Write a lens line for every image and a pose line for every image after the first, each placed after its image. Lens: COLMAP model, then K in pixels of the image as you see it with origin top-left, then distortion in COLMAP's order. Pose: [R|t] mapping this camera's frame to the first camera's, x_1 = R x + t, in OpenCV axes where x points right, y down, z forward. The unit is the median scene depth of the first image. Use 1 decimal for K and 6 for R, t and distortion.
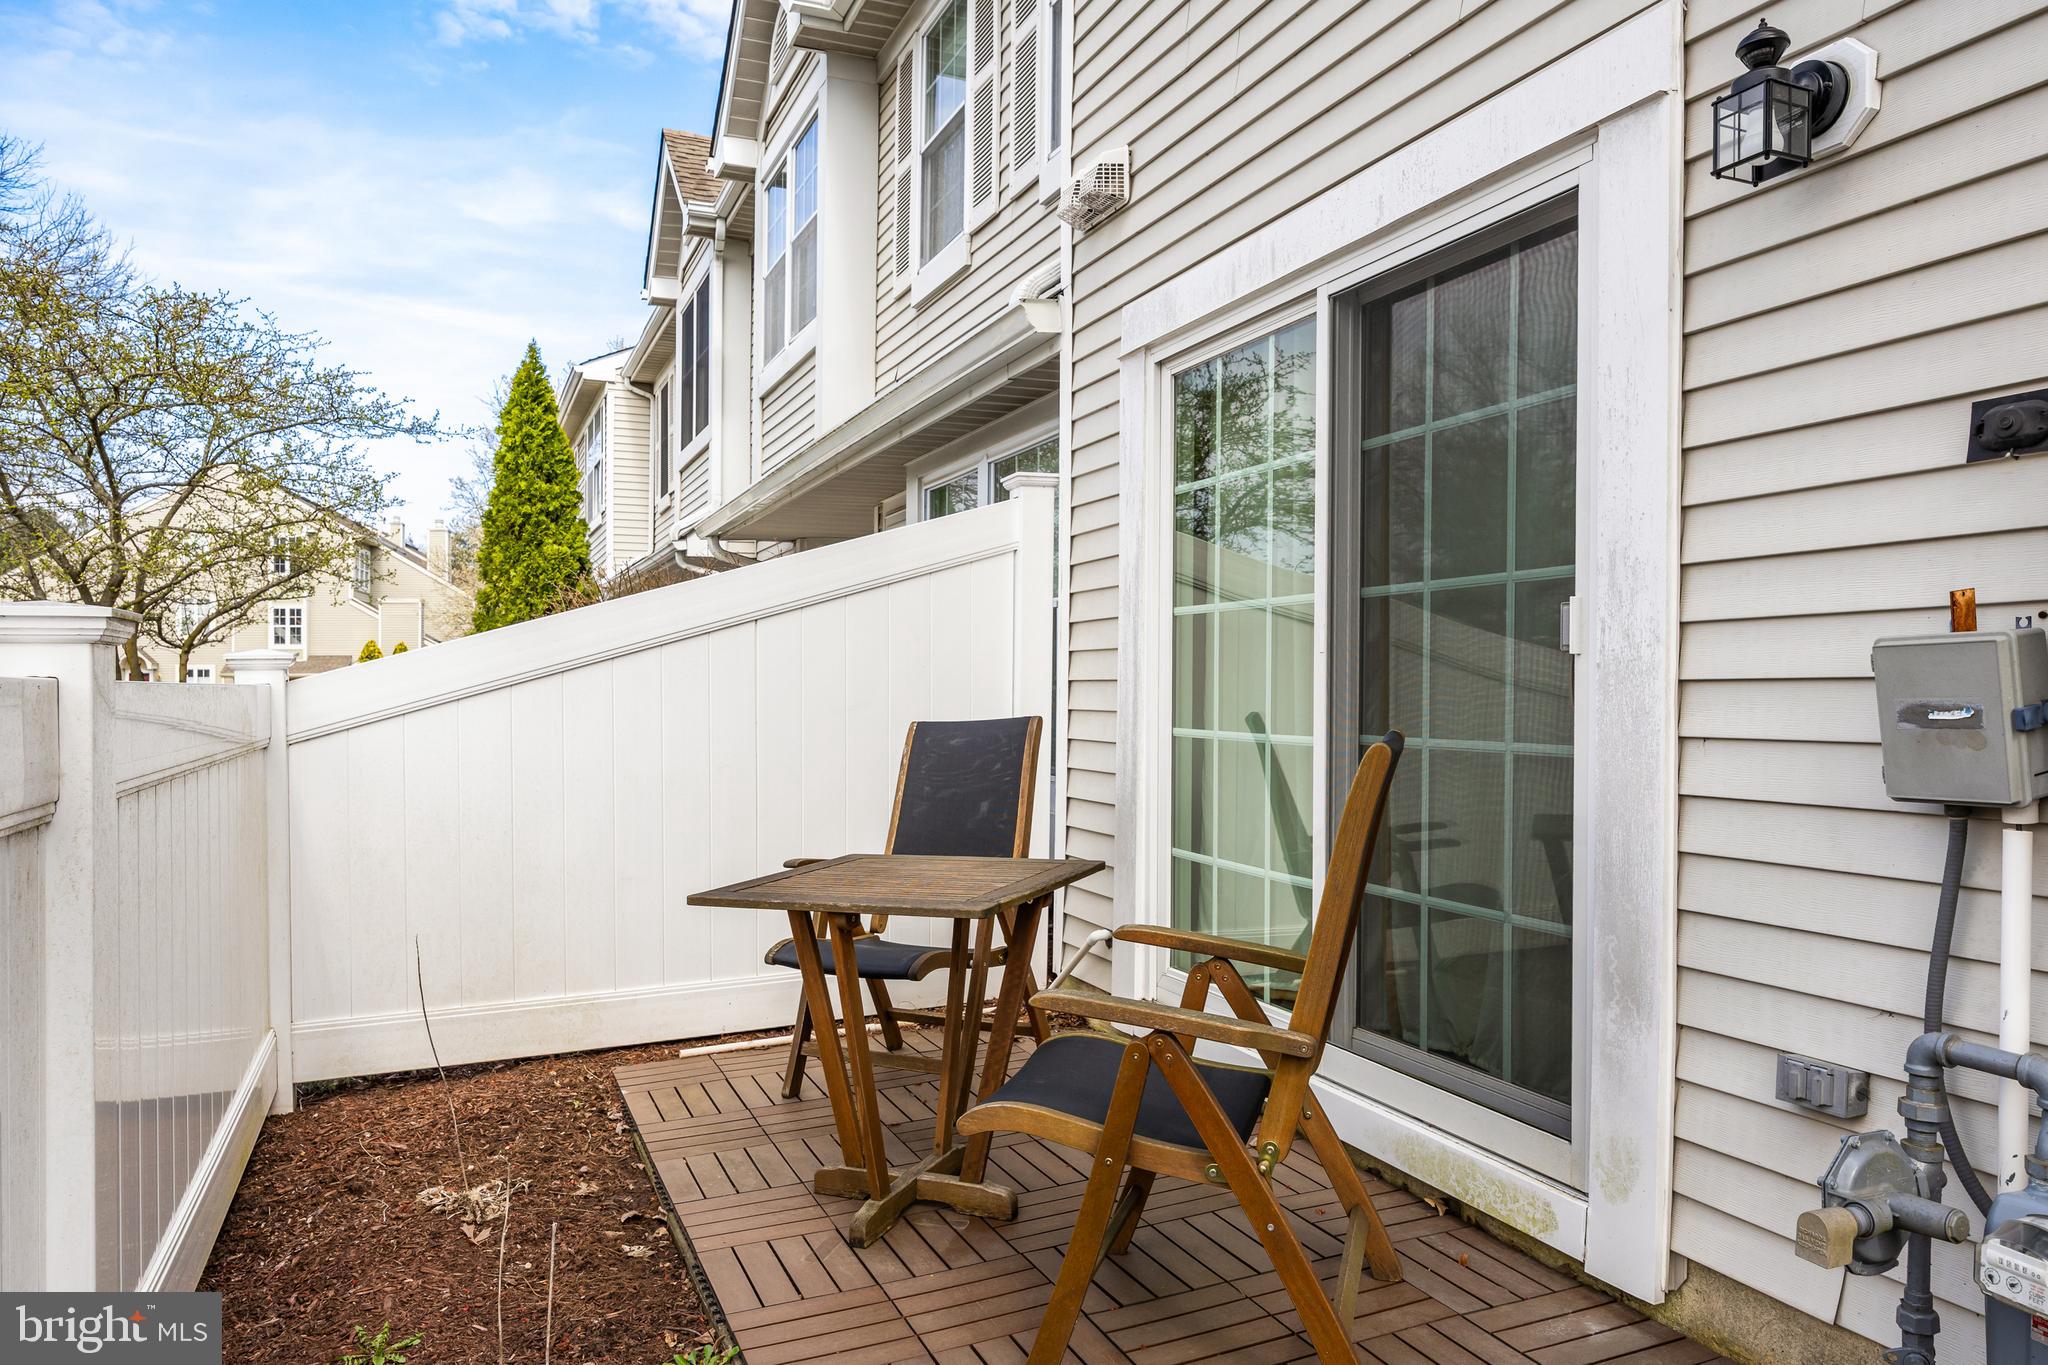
lens RADIAL K [[1383.2, 0, 1024.0], [0, 1383.2, 682.5], [0, 0, 1]] dist [-0.001273, -0.000023]
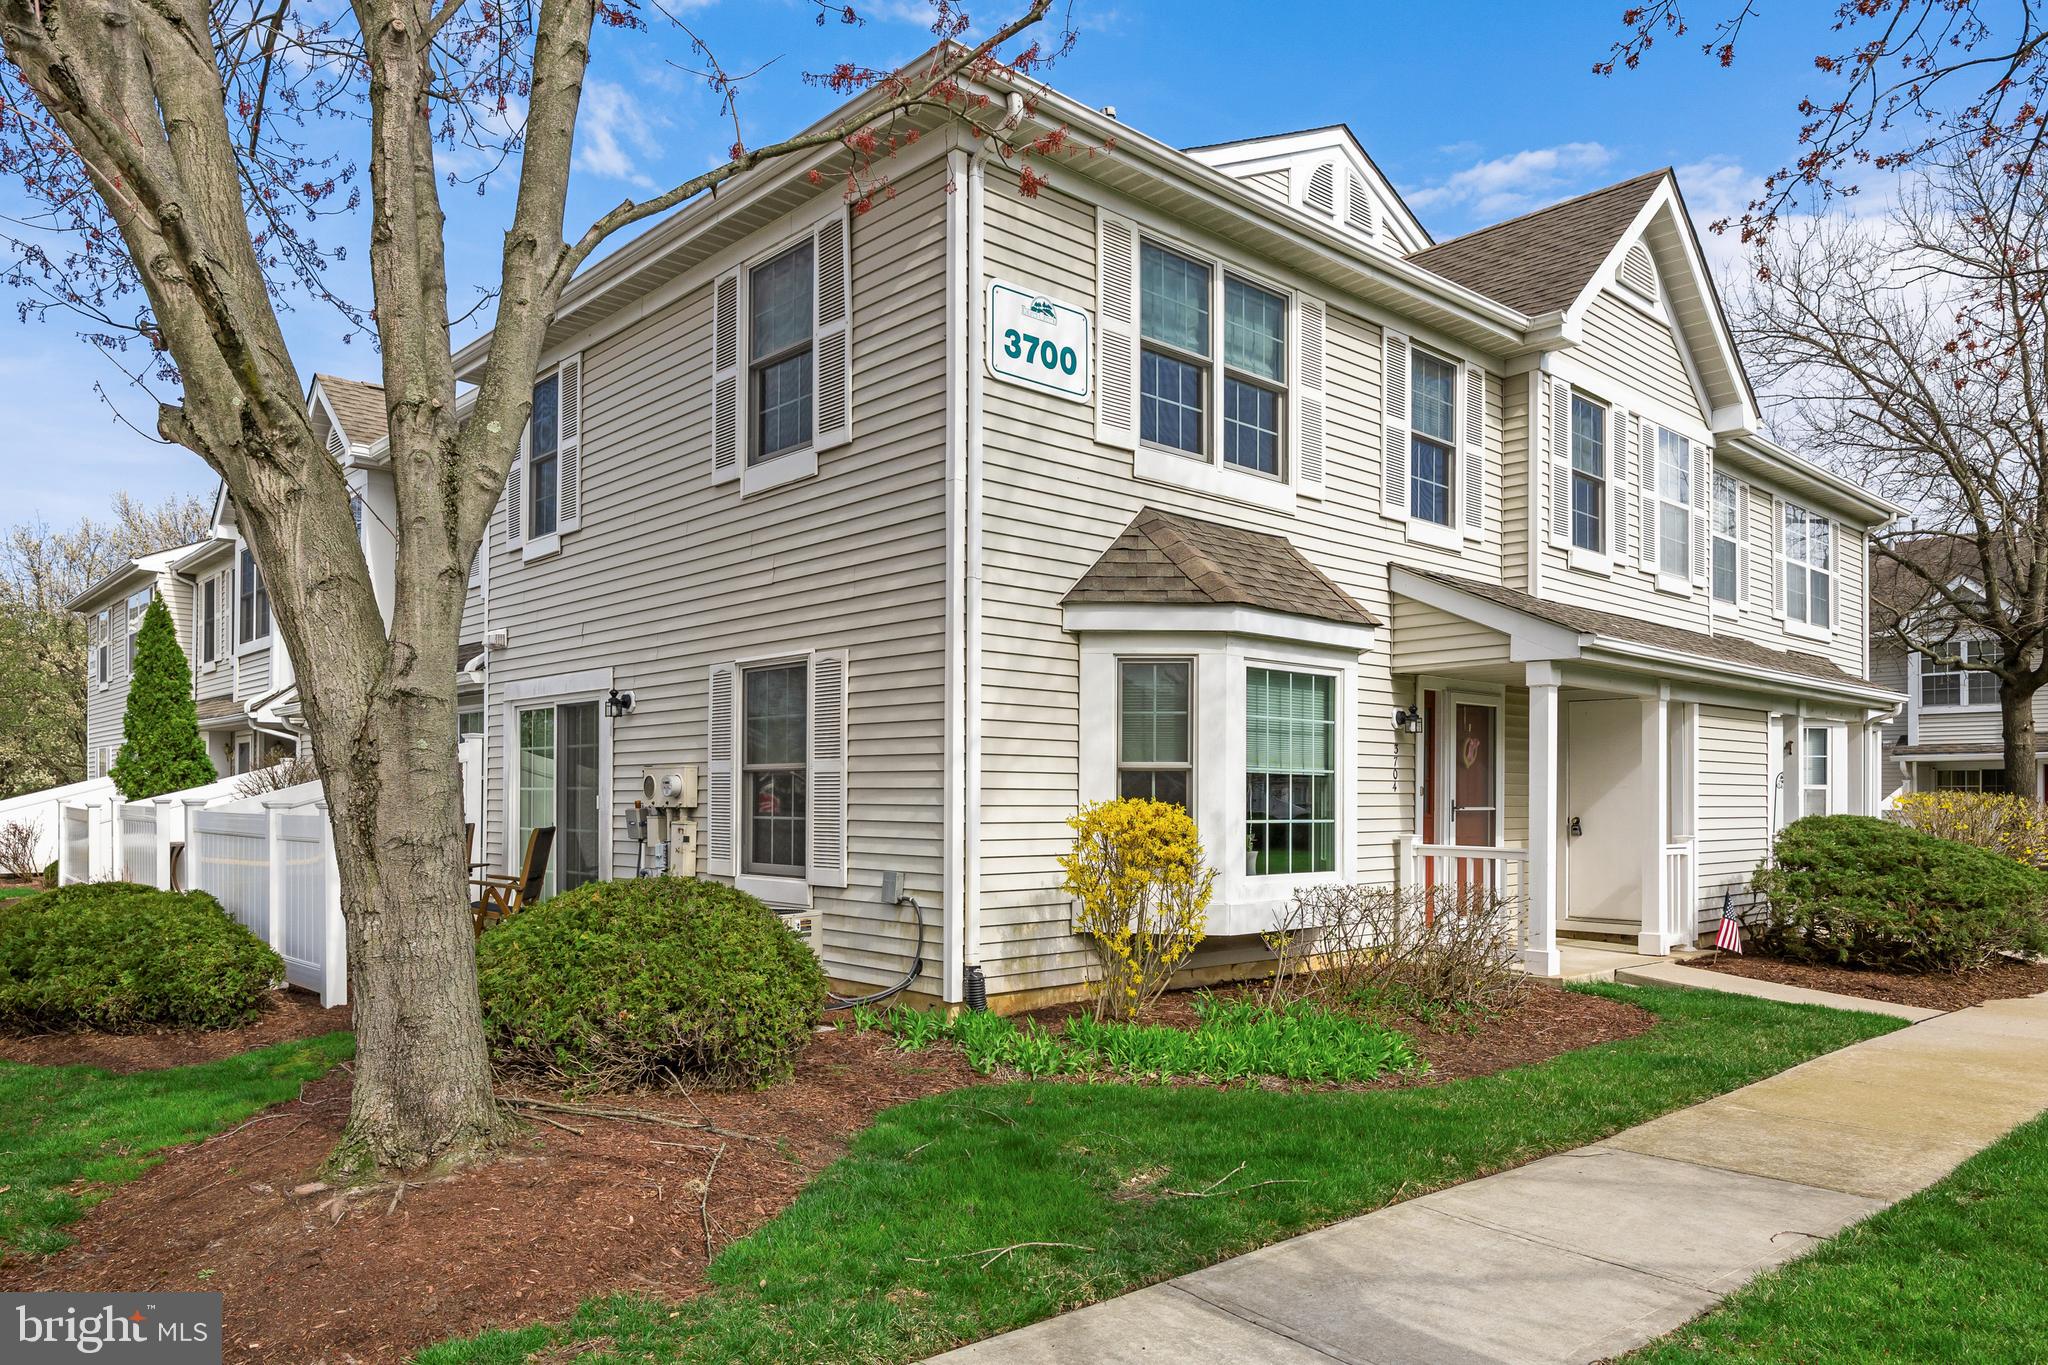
lens RADIAL K [[1391.4, 0, 1016.8], [0, 1391.4, 817.9], [0, 0, 1]] dist [-0.001065, -0.000108]
pose [[0.940189, 0.016067, 0.340275, 0.081806], [-0.020029, 0.999766, 0.008134, -0.028807], [-0.340065, -0.014463, 0.940291, -1.883375]]
